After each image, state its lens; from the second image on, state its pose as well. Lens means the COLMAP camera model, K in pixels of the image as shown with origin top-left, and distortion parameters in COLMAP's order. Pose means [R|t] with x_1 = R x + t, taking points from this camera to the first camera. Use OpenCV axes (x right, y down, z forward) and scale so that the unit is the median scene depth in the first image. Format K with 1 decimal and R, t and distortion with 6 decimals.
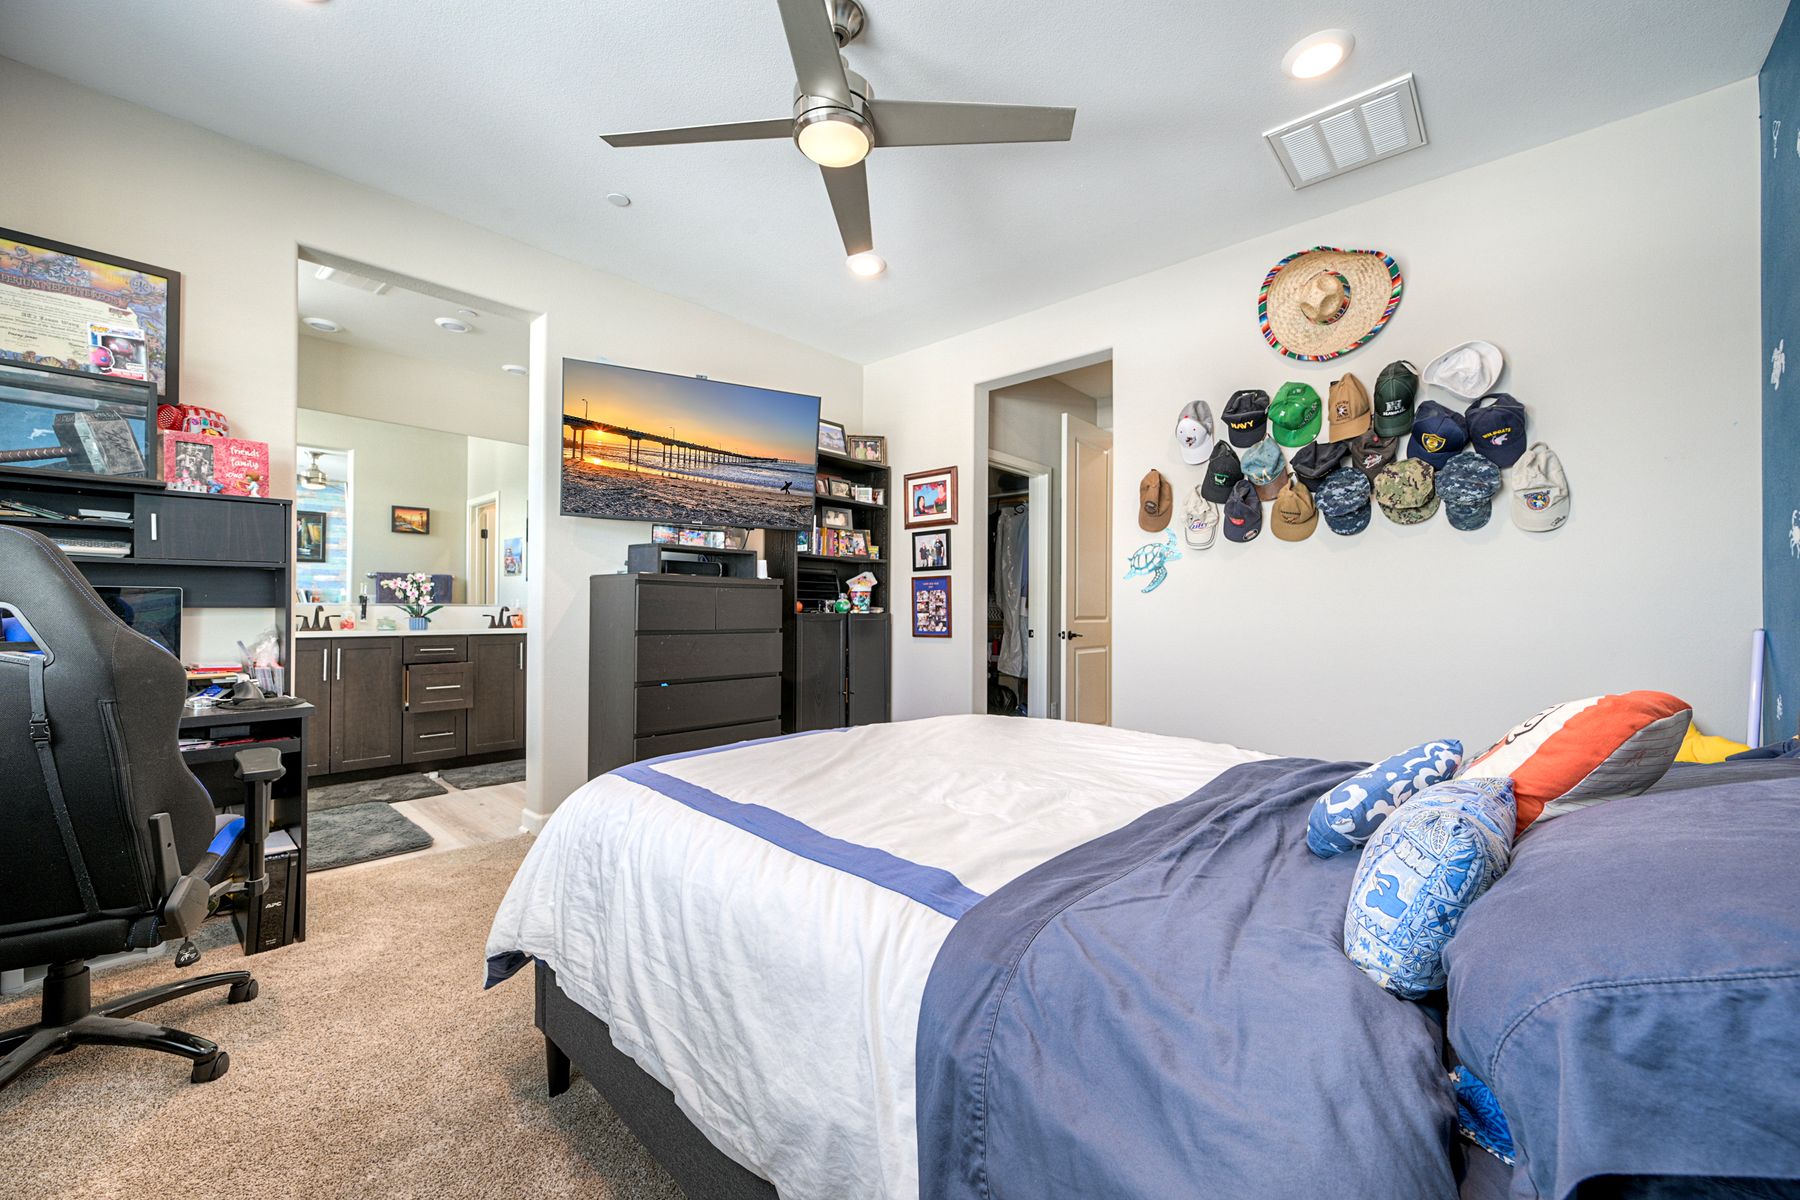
lens RADIAL K [[704.0, 0, 900.0], [0, 704.0, 600.0], [0, 0, 1]] dist [-0.001010, -0.000049]
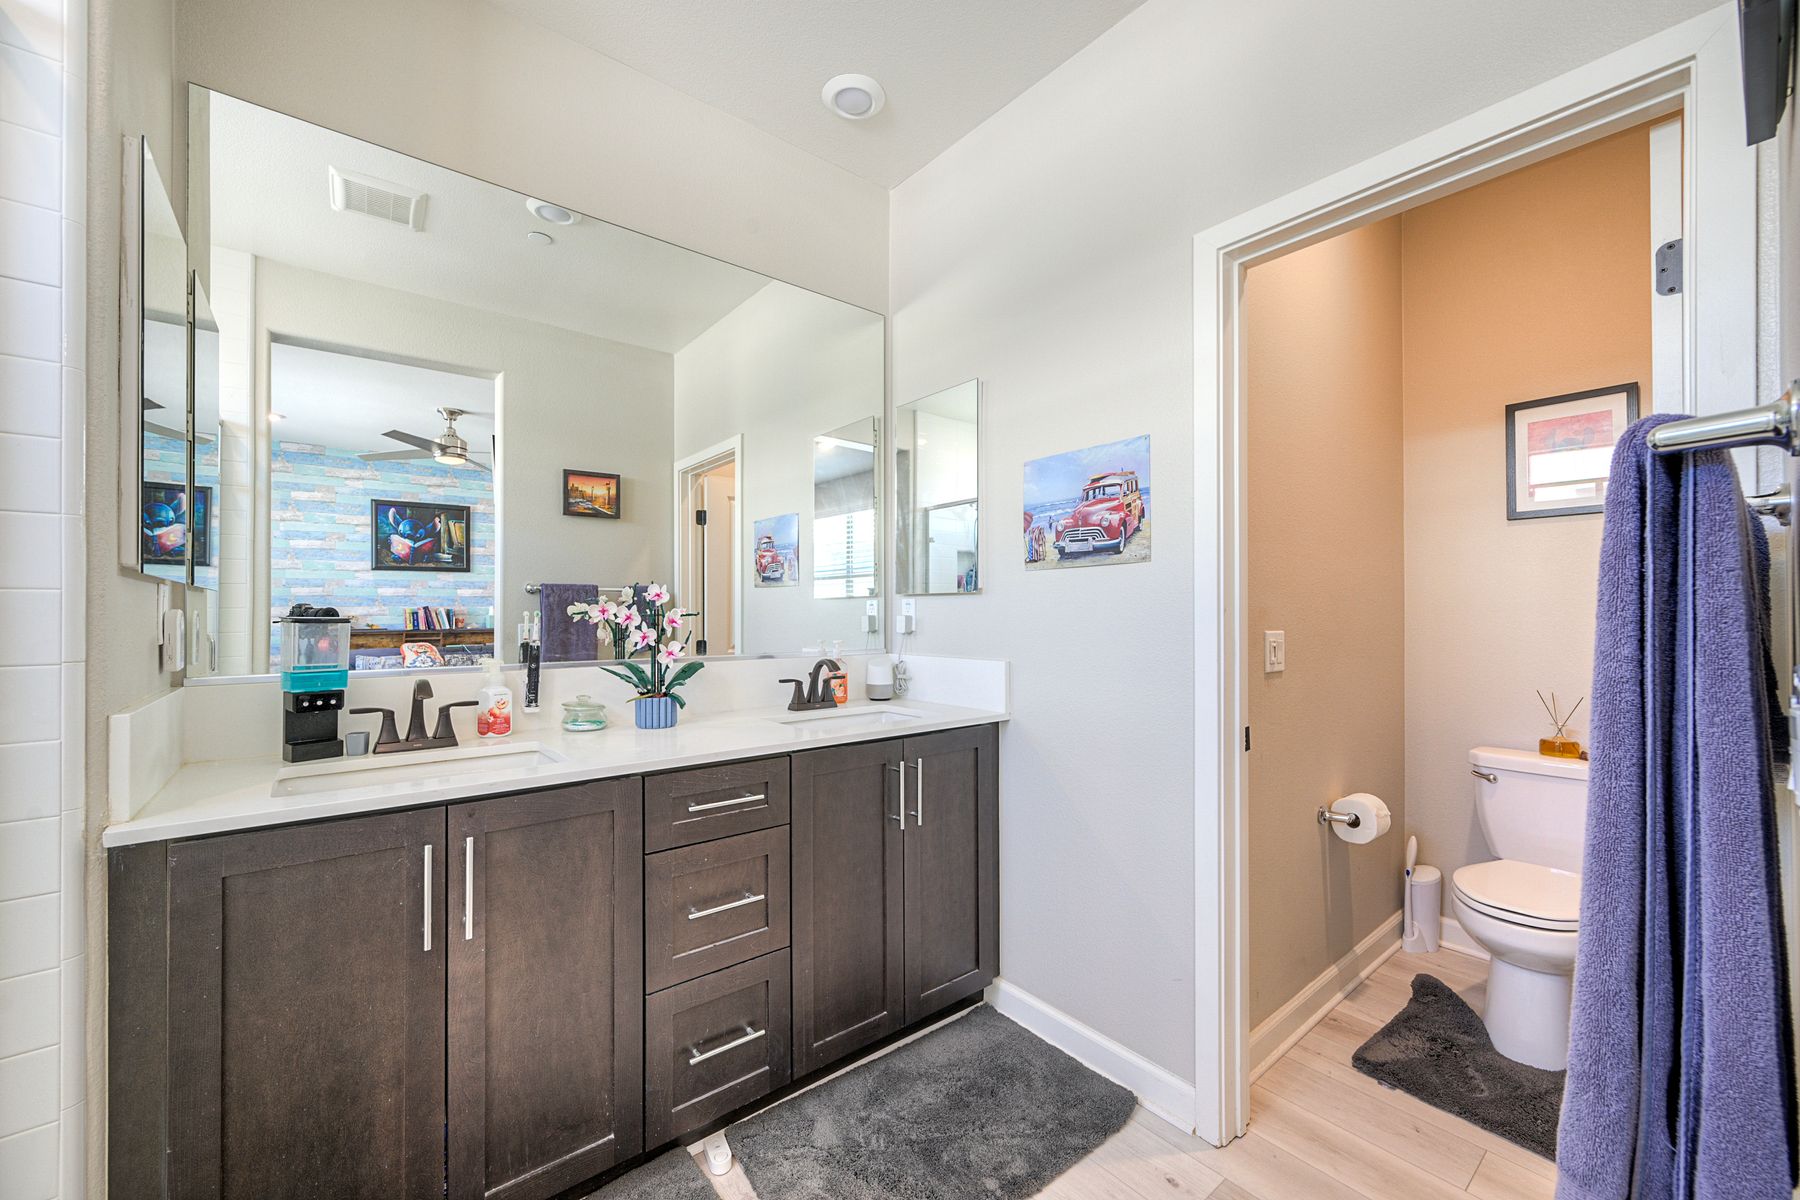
lens RADIAL K [[710.4, 0, 897.6], [0, 710.4, 609.0], [0, 0, 1]] dist [-0.001748, -0.000163]
pose [[0.988319, -0.008397, -0.152171, -0.348137], [0.009019, 0.999954, 0.003396, -0.017196], [0.152135, -0.004728, 0.988348, 0.445124]]
